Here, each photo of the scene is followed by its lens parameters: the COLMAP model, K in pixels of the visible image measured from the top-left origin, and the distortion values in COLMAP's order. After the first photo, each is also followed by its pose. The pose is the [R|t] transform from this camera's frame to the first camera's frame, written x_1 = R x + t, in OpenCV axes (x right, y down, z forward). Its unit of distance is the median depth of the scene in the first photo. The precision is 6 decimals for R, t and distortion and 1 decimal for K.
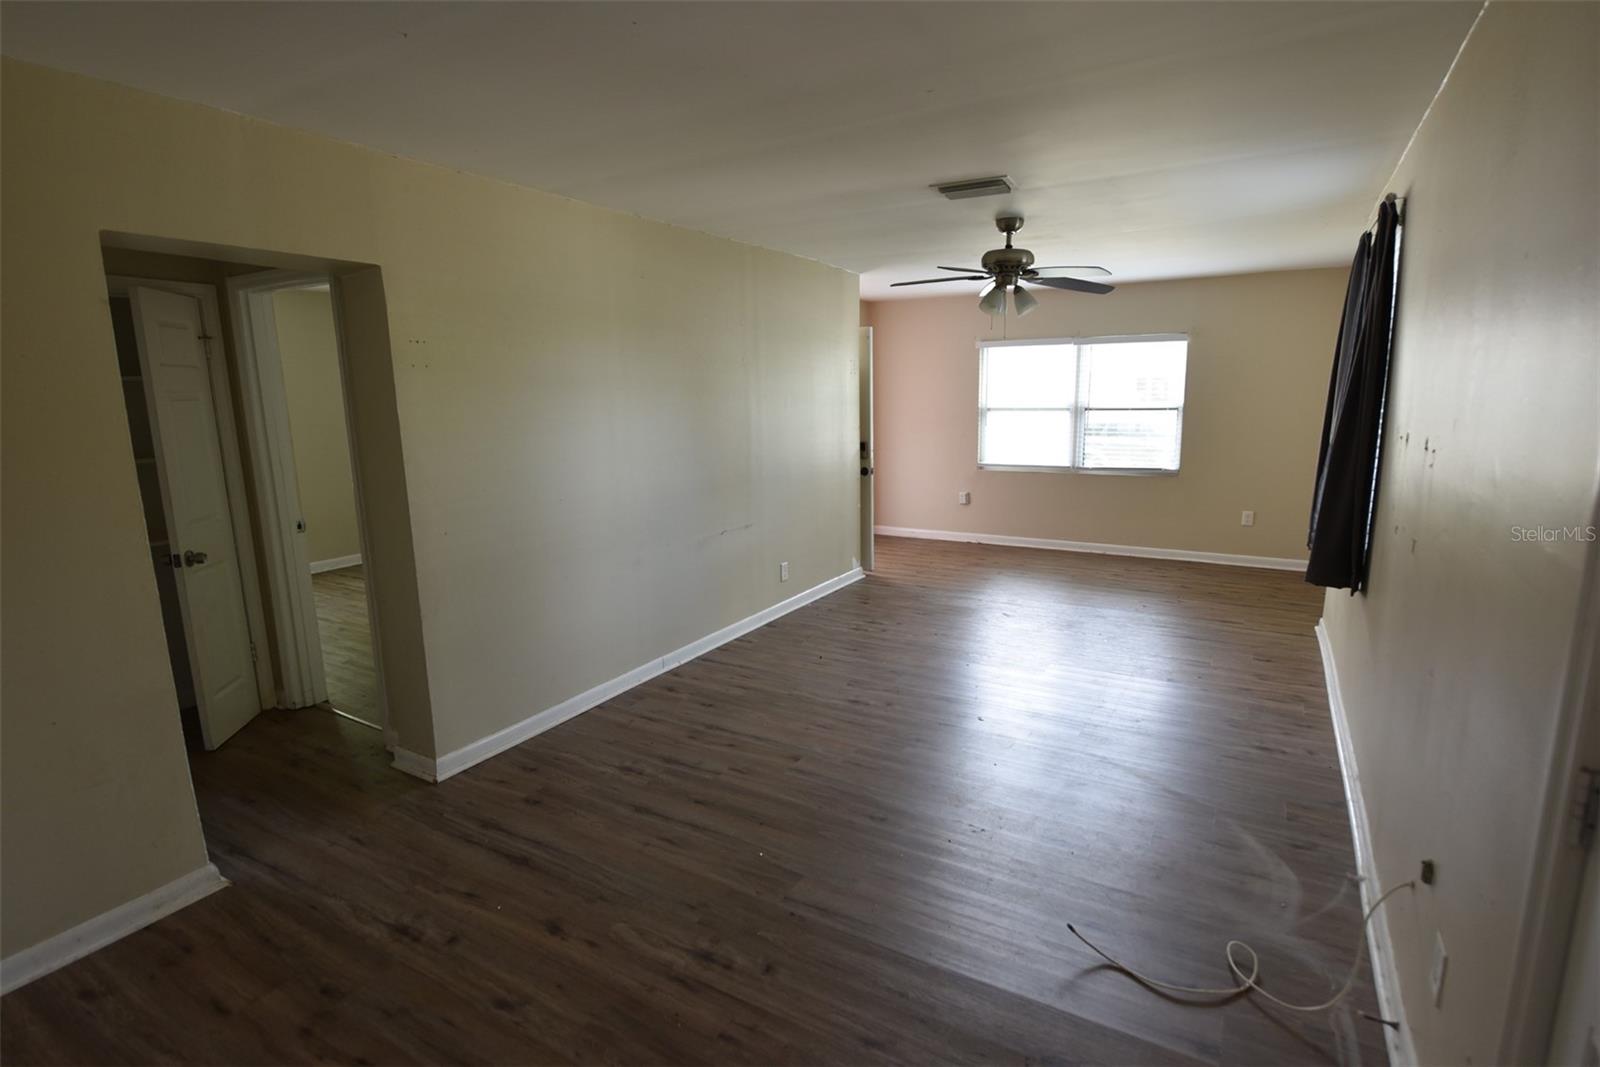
lens RADIAL K [[782.9, 0, 799.5], [0, 782.9, 536.1], [0, 0, 1]] dist [-0.002106, 0.000200]
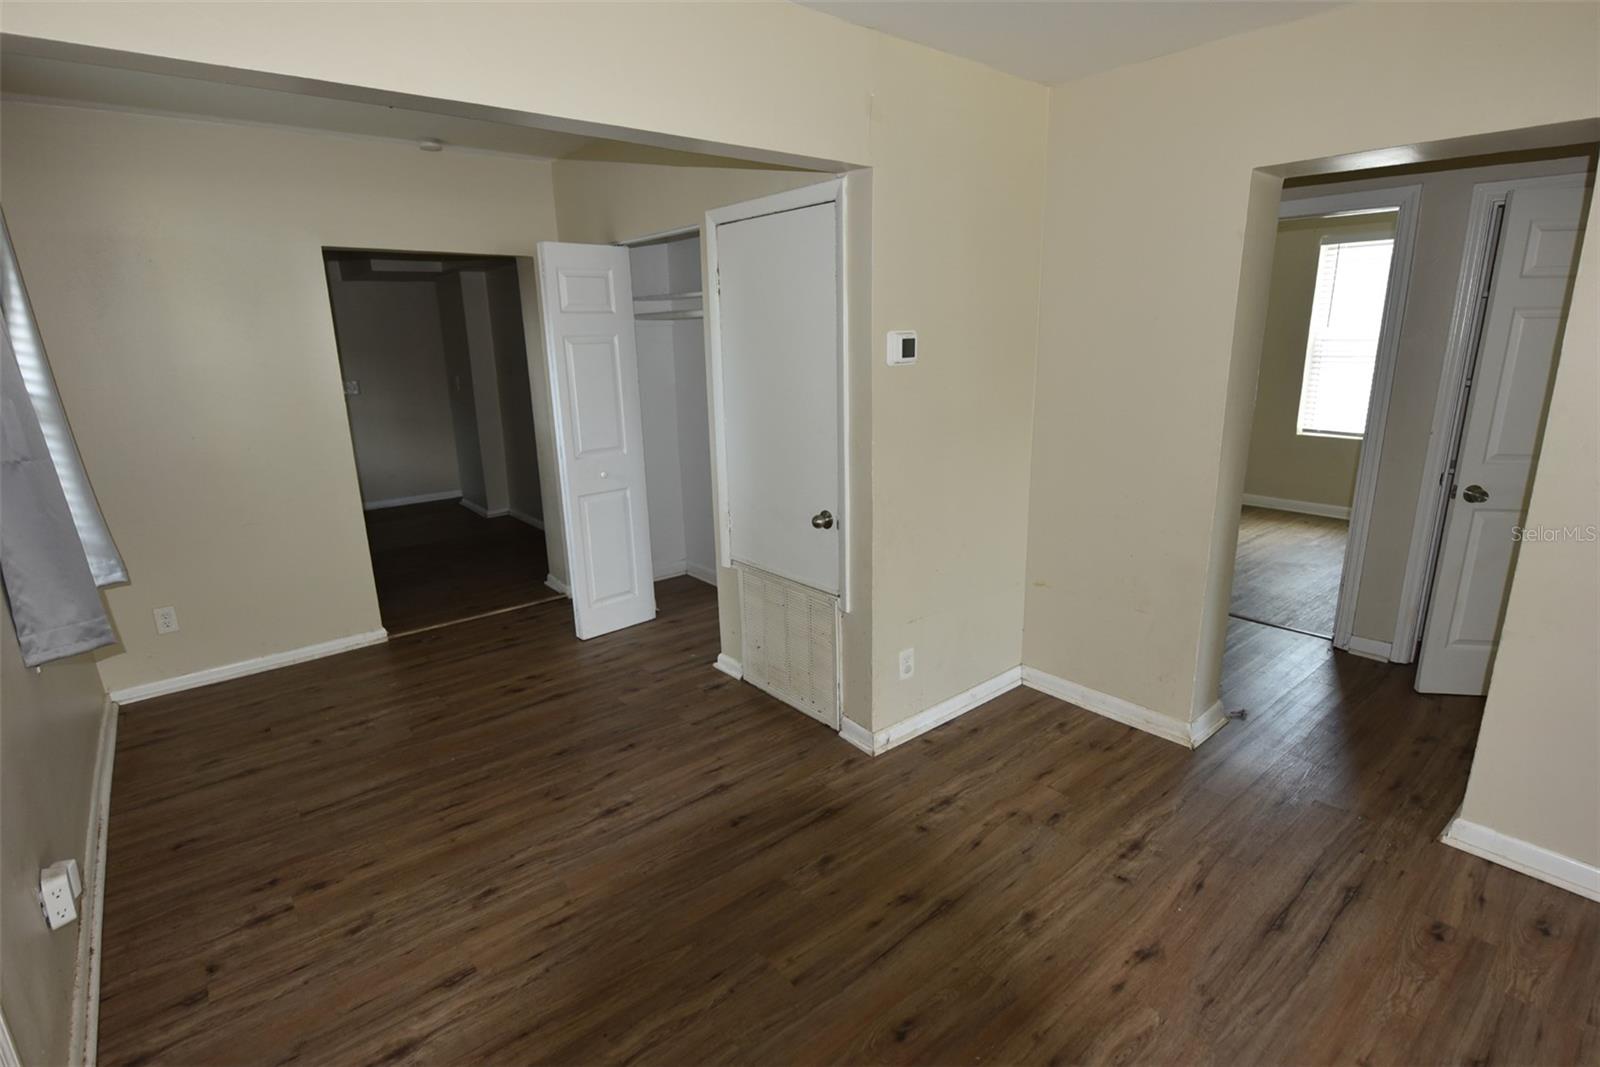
lens RADIAL K [[782.9, 0, 803.0], [0, 782.9, 537.5], [0, 0, 1]] dist [-0.002106, 0.000200]
pose [[-0.330377, 0.268944, -0.904721, 0.478396], [-0.149210, 0.931608, 0.331424, -0.162898], [0.931980, 0.244489, -0.267653, 0.769255]]
